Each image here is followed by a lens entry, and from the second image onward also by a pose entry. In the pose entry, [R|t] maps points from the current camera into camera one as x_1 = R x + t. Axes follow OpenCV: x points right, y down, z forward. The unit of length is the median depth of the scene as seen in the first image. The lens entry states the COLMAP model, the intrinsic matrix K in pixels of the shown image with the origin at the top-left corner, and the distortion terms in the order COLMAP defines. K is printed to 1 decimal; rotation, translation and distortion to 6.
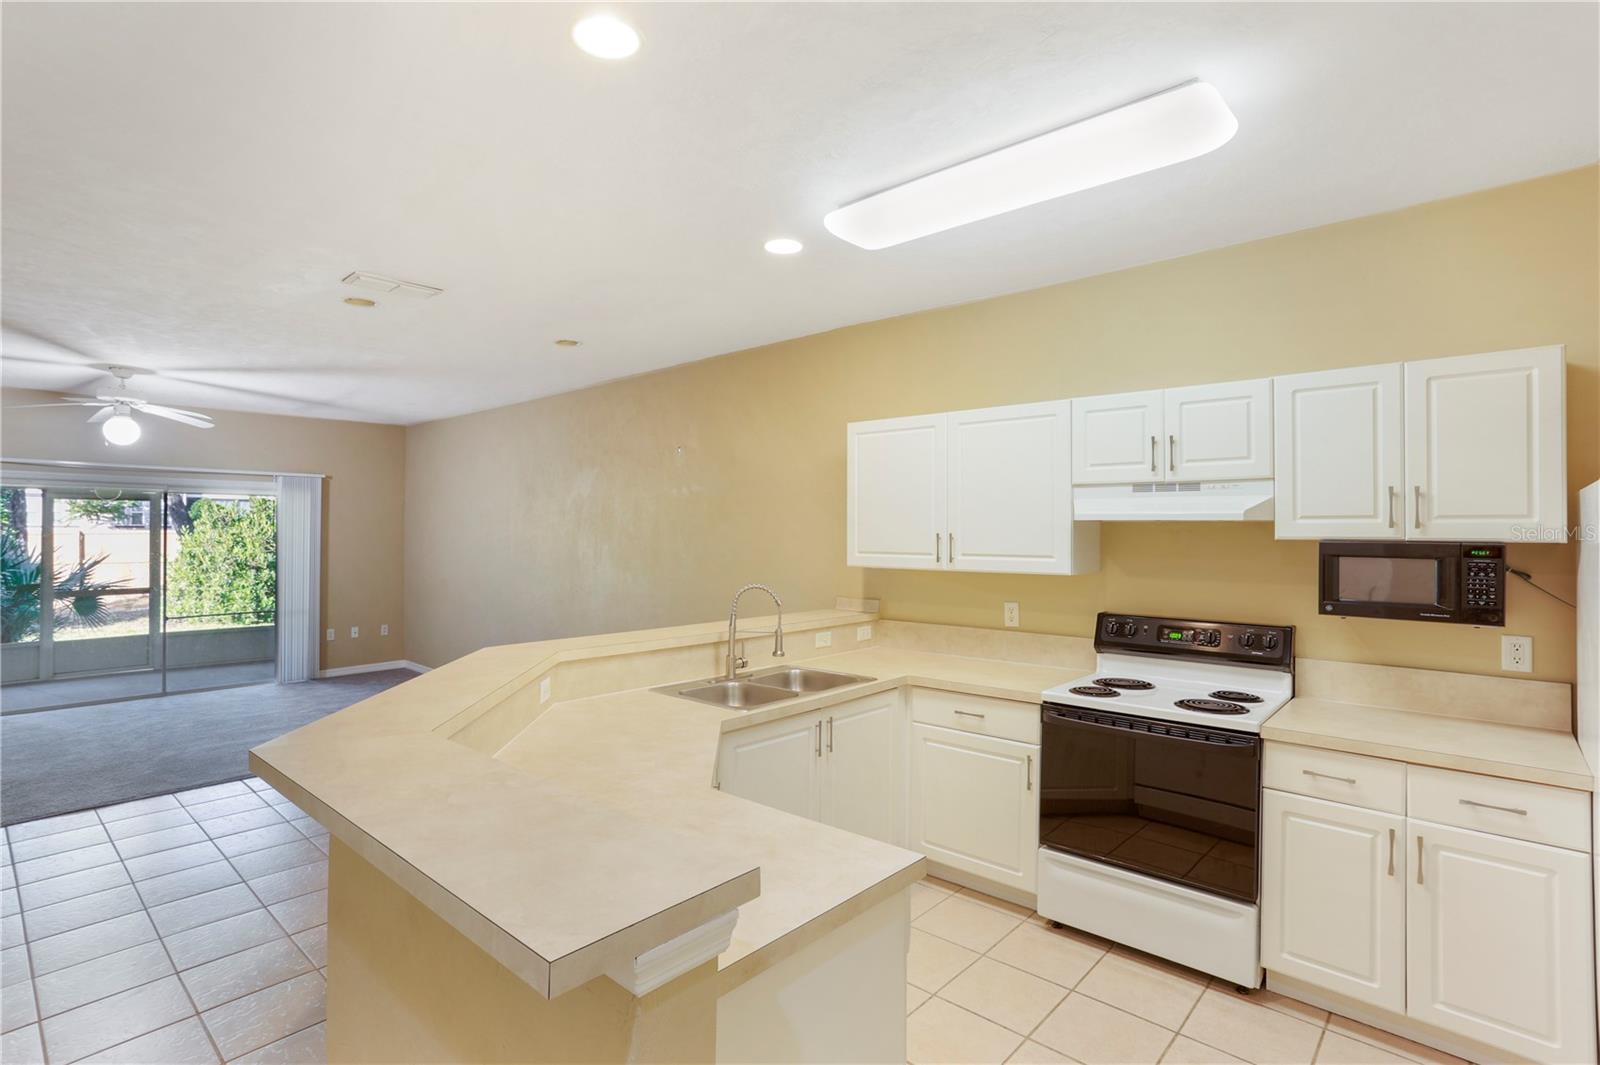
lens RADIAL K [[780.0, 0, 804.3], [0, 780.0, 525.3], [0, 0, 1]] dist [-0.038850, 0.019069]
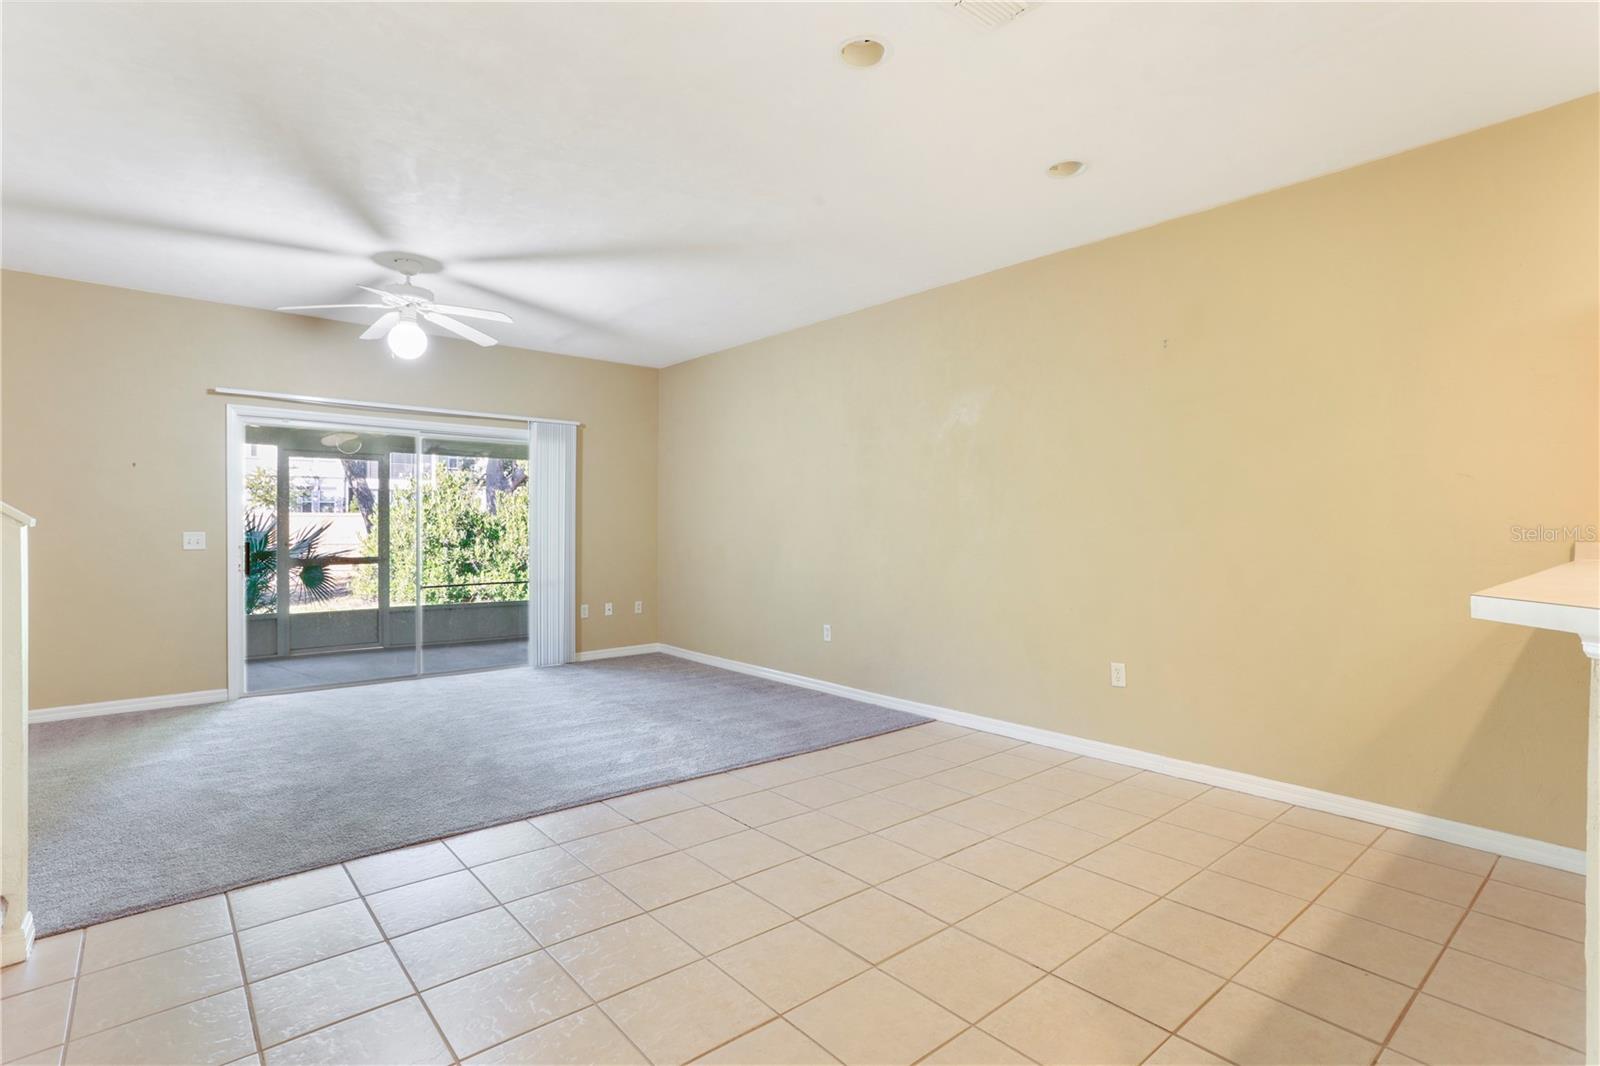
lens RADIAL K [[780.0, 0, 799.1], [0, 780.0, 533.9], [0, 0, 1]] dist [-0.038850, 0.019069]
pose [[0.990711, 0.003151, -0.135949, -0.257933], [-0.000627, 0.999827, 0.018605, 0.039389], [0.135984, -0.018347, 0.990541, 0.178566]]
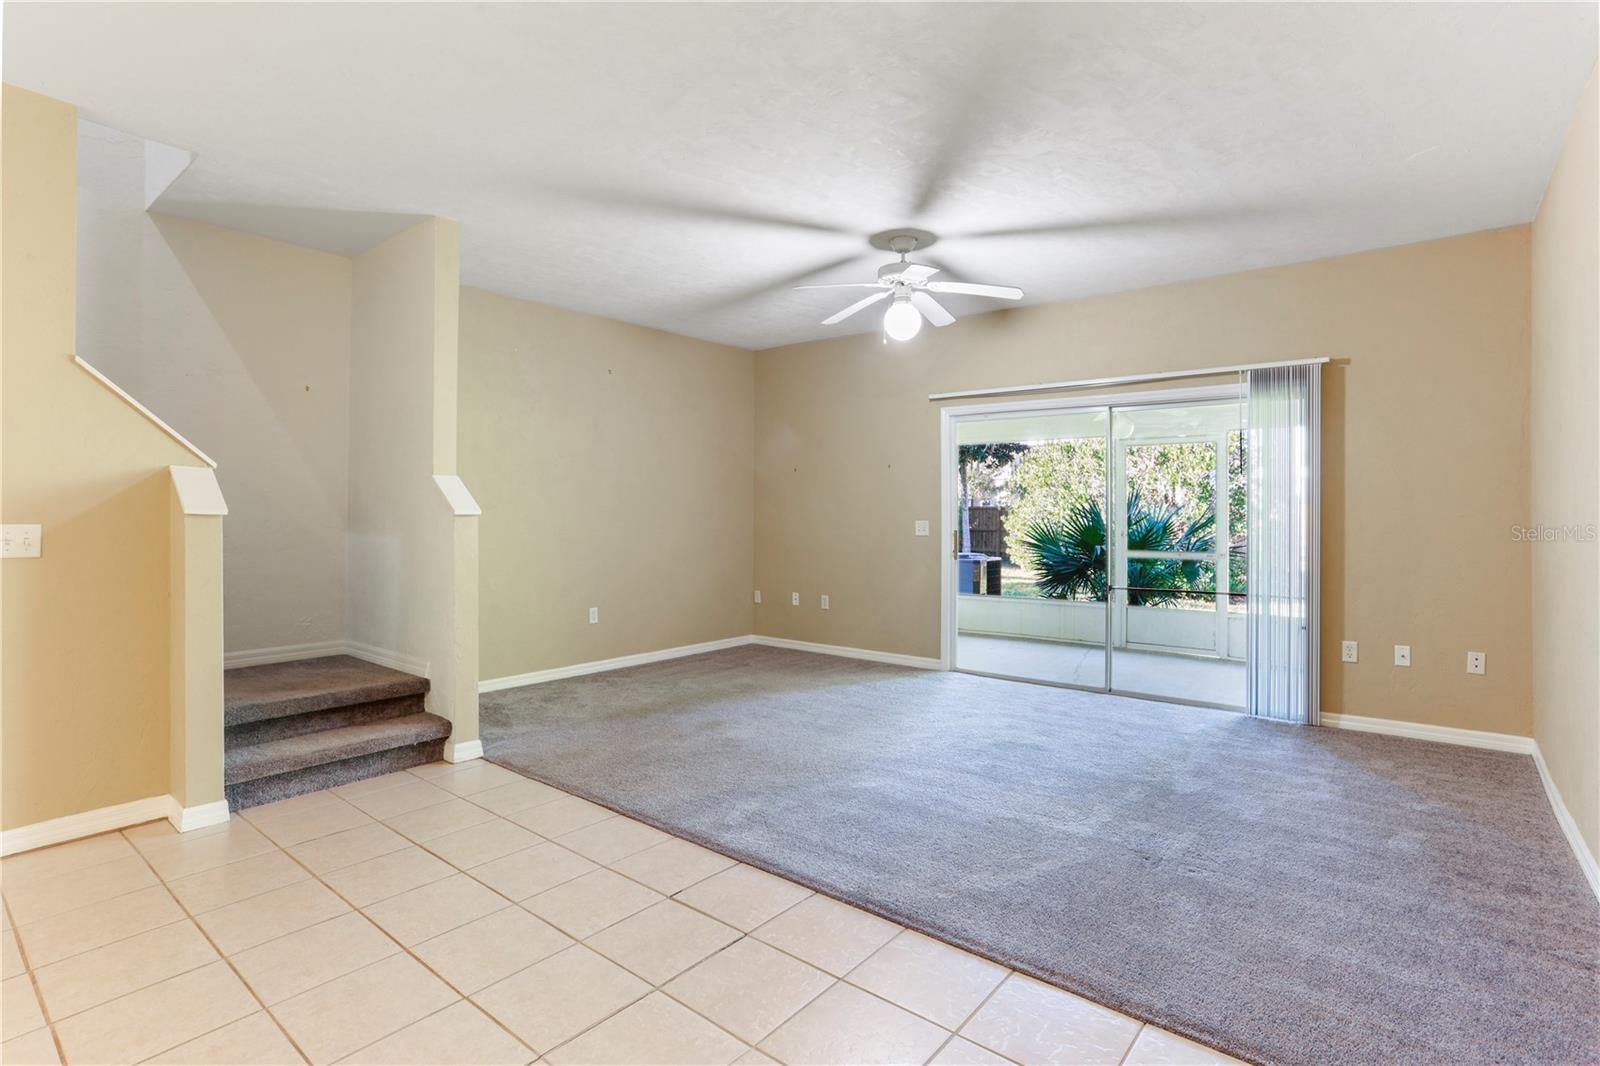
lens RADIAL K [[780.0, 0, 795.8], [0, 780.0, 509.9], [0, 0, 1]] dist [-0.038850, 0.019069]
pose [[0.042603, -0.005751, -0.999076, -0.090645], [0.004580, 0.999974, -0.005561, 0.042794], [0.999082, -0.004338, 0.042628, 0.576348]]
